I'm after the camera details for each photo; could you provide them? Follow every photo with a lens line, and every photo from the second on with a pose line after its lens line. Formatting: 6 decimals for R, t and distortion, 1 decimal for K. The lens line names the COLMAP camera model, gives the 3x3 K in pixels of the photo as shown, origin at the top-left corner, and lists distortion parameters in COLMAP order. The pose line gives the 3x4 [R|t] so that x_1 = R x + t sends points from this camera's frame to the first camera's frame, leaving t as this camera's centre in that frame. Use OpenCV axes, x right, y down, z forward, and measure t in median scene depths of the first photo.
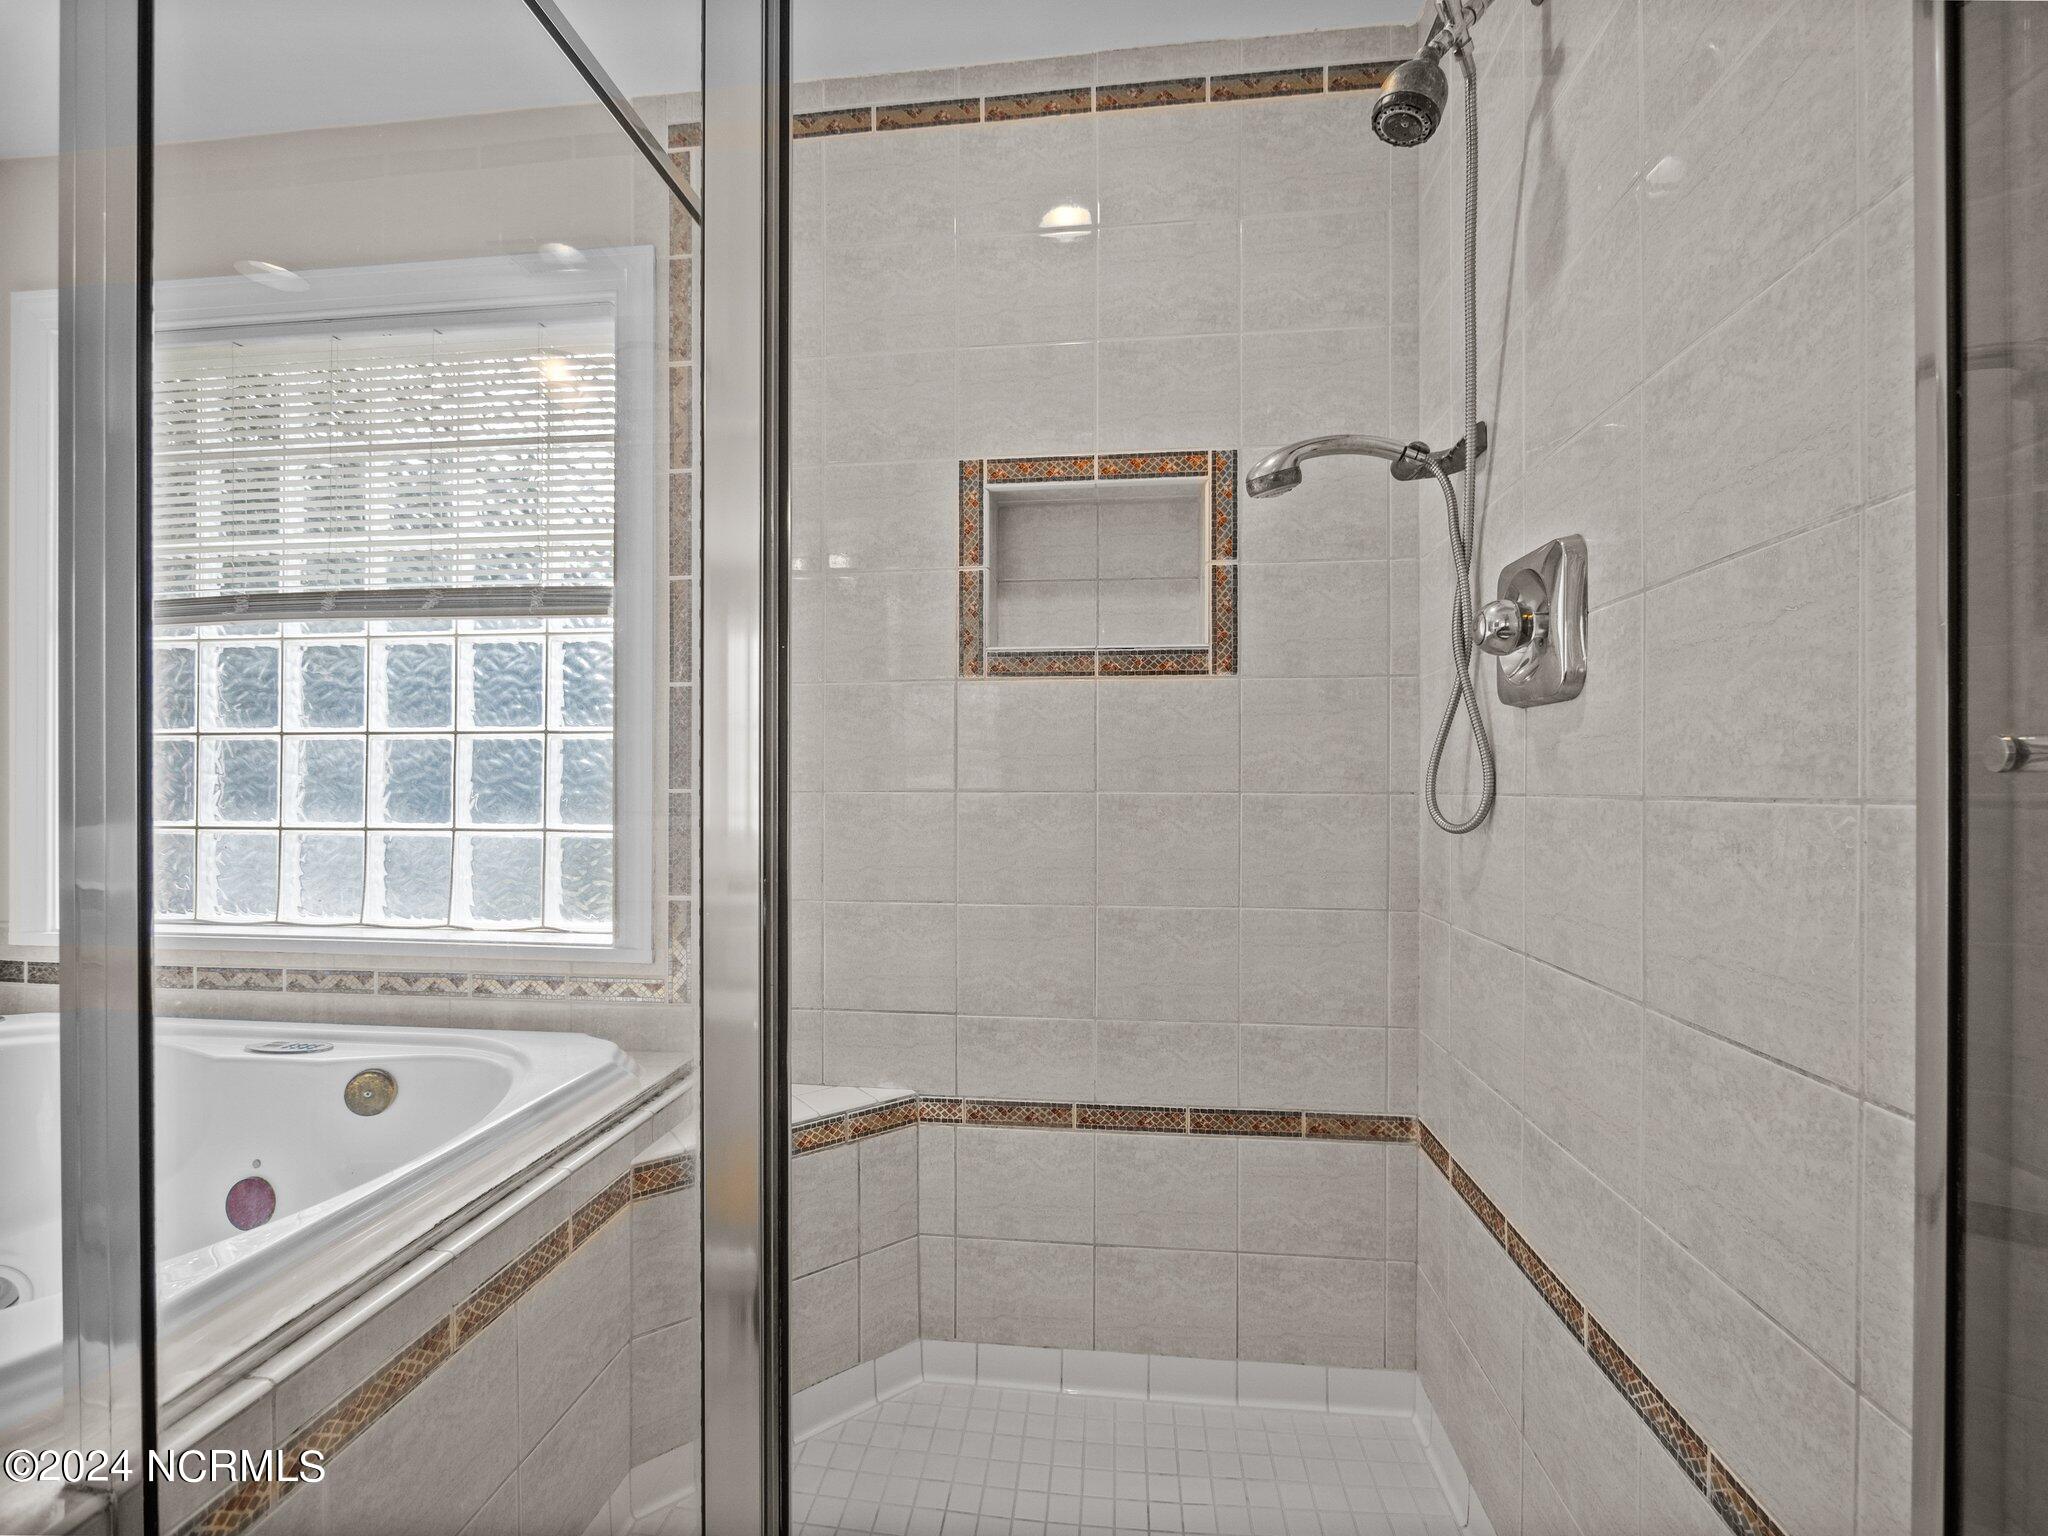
lens RADIAL K [[1014.0, 0, 1013.8], [0, 1014.0, 788.2], [0, 0, 1]] dist [0.003288, -0.000503]
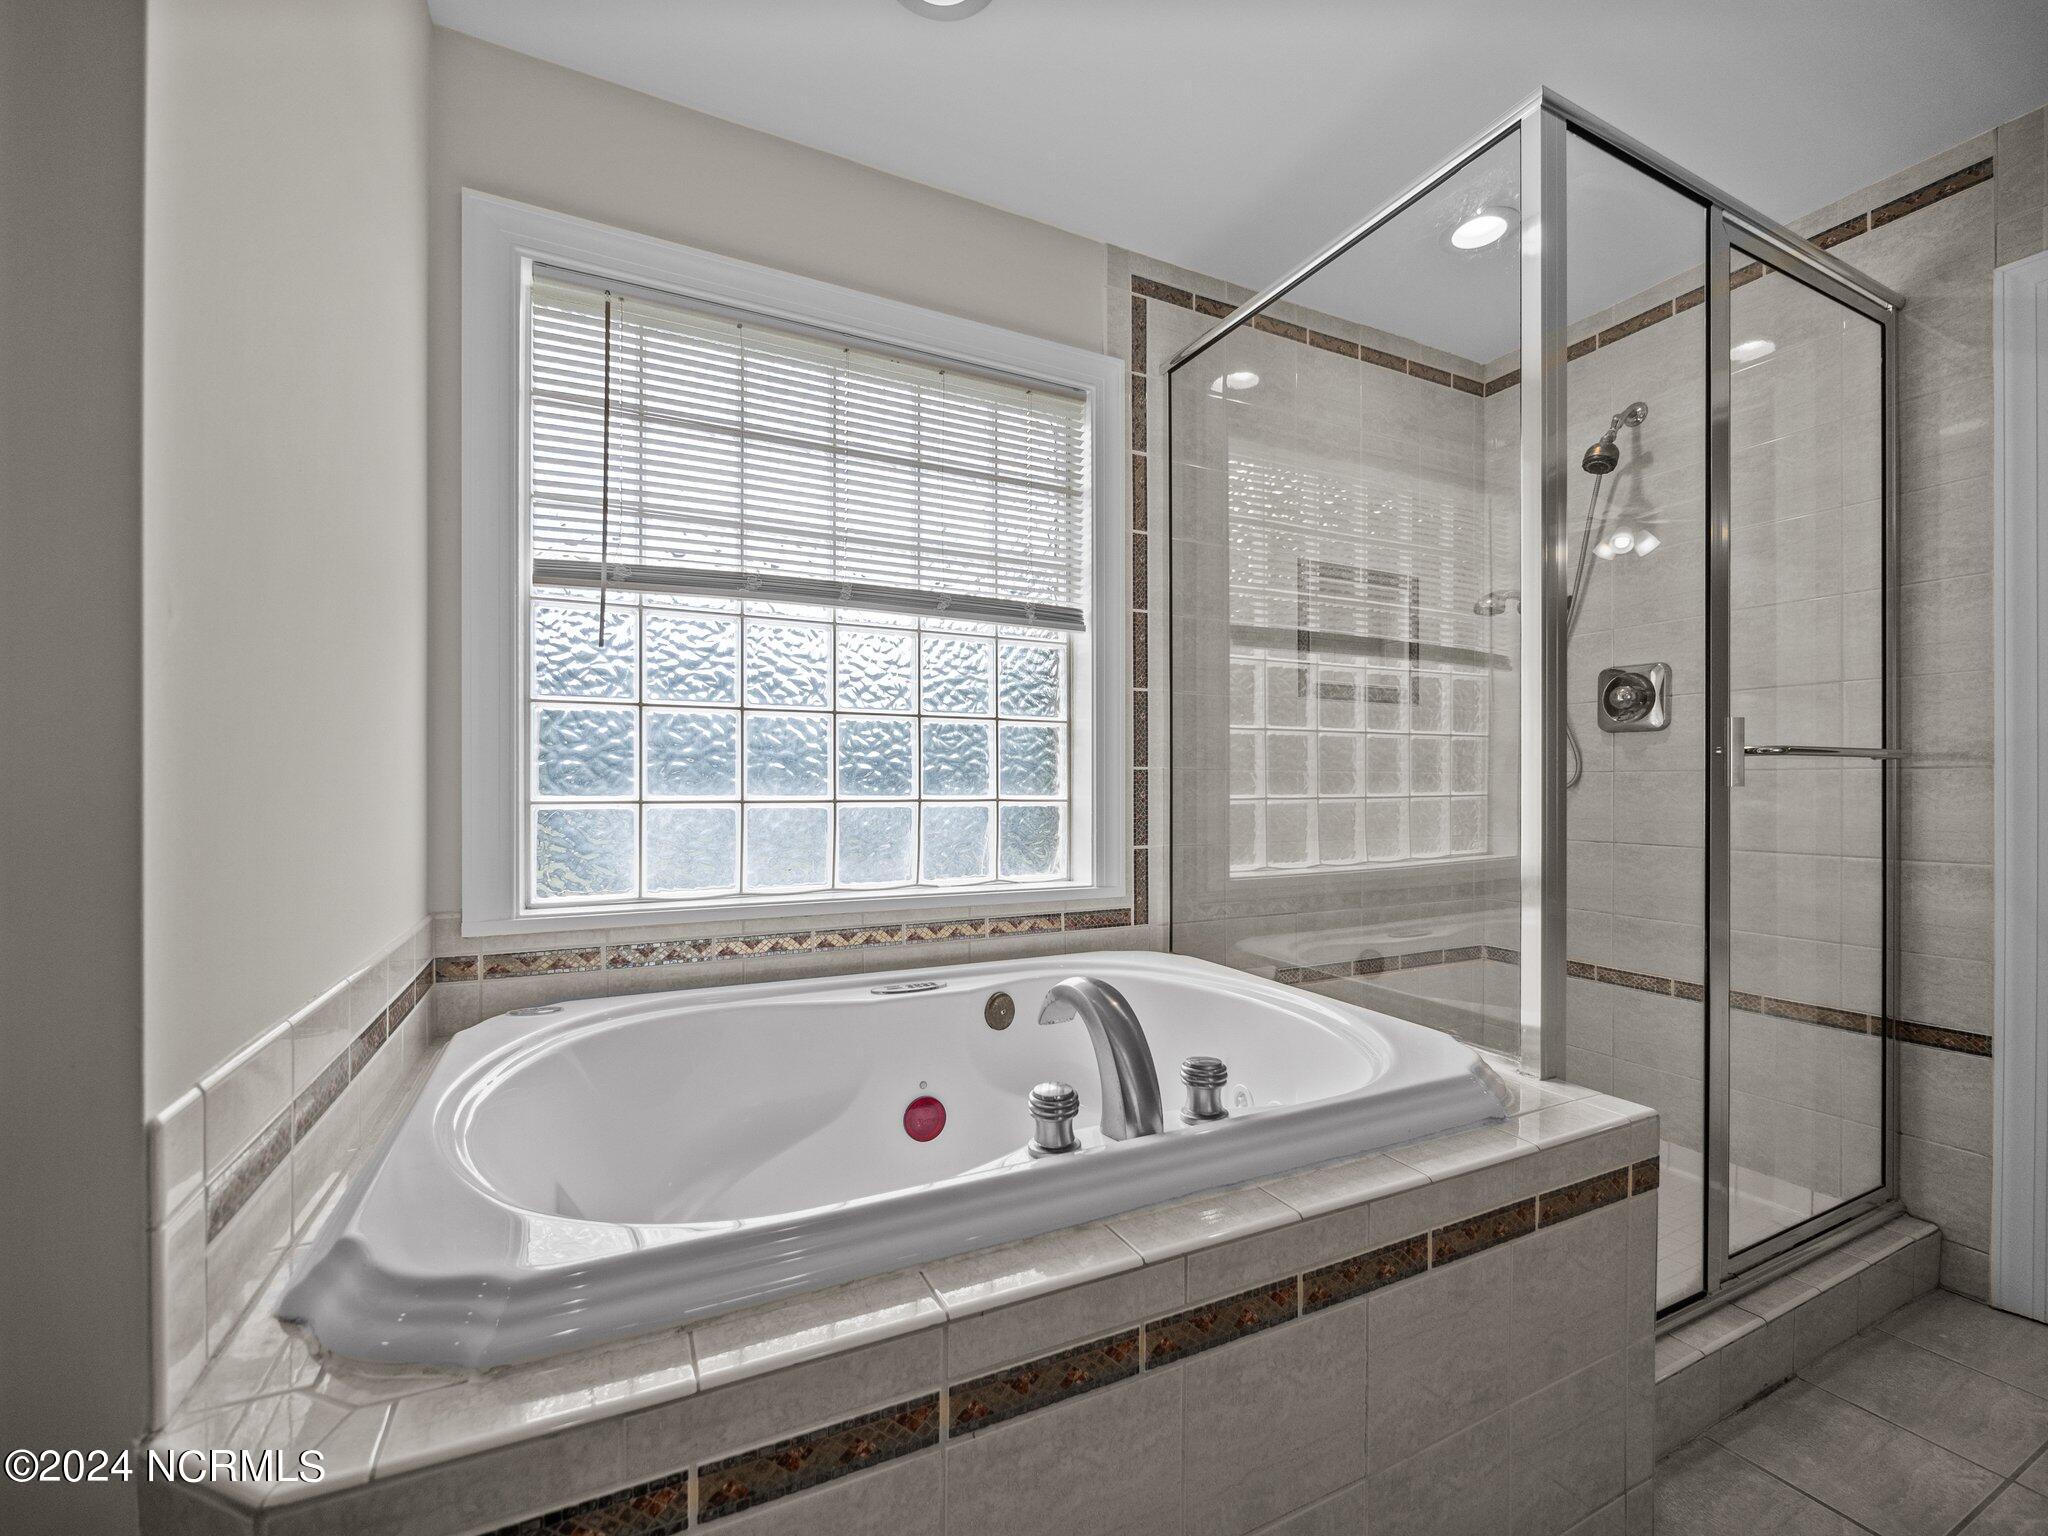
lens RADIAL K [[836.7, 0, 1019.9], [0, 836.7, 766.8], [0, 0, 1]] dist [-0.001226, 0.000184]
pose [[0.834999, 0.007123, 0.550205, -1.033306], [-0.010897, 0.999934, 0.003593, -0.001119], [-0.550143, -0.008996, 0.835022, 0.146368]]
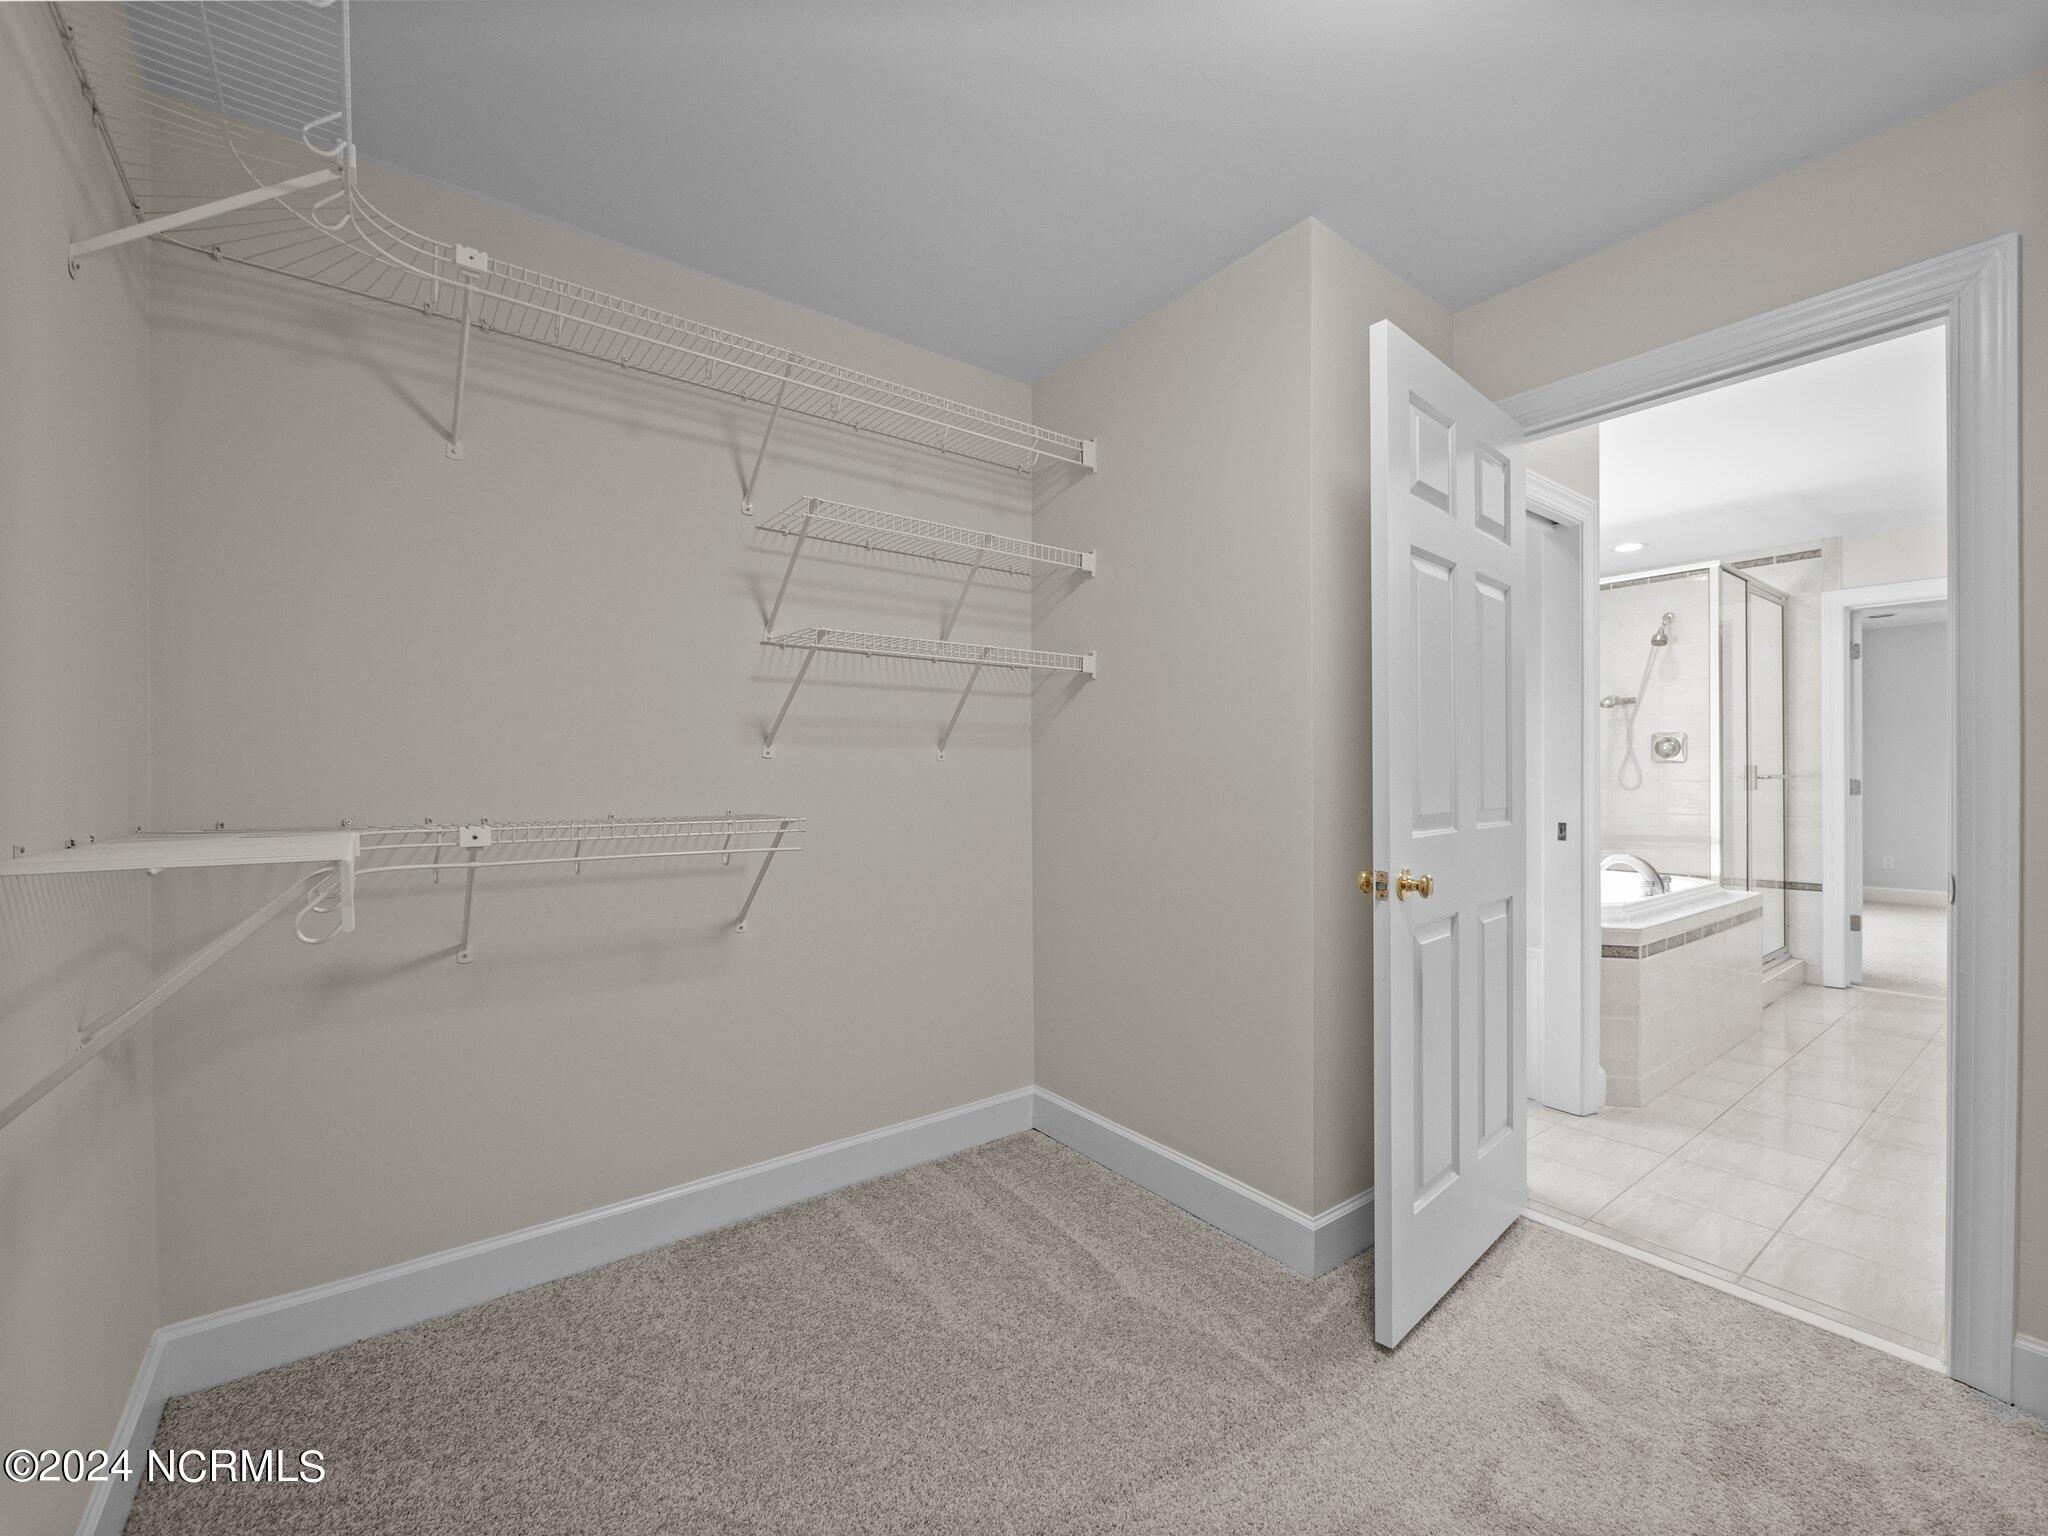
lens RADIAL K [[836.7, 0, 1023.7], [0, 836.7, 769.0], [0, 0, 1]] dist [-0.001226, 0.000184]
pose [[0.717870, 0.005776, 0.696153, -2.408020], [-0.006118, 0.999979, -0.001987, -0.016634], [-0.696150, -0.002833, 0.717891, 0.182607]]
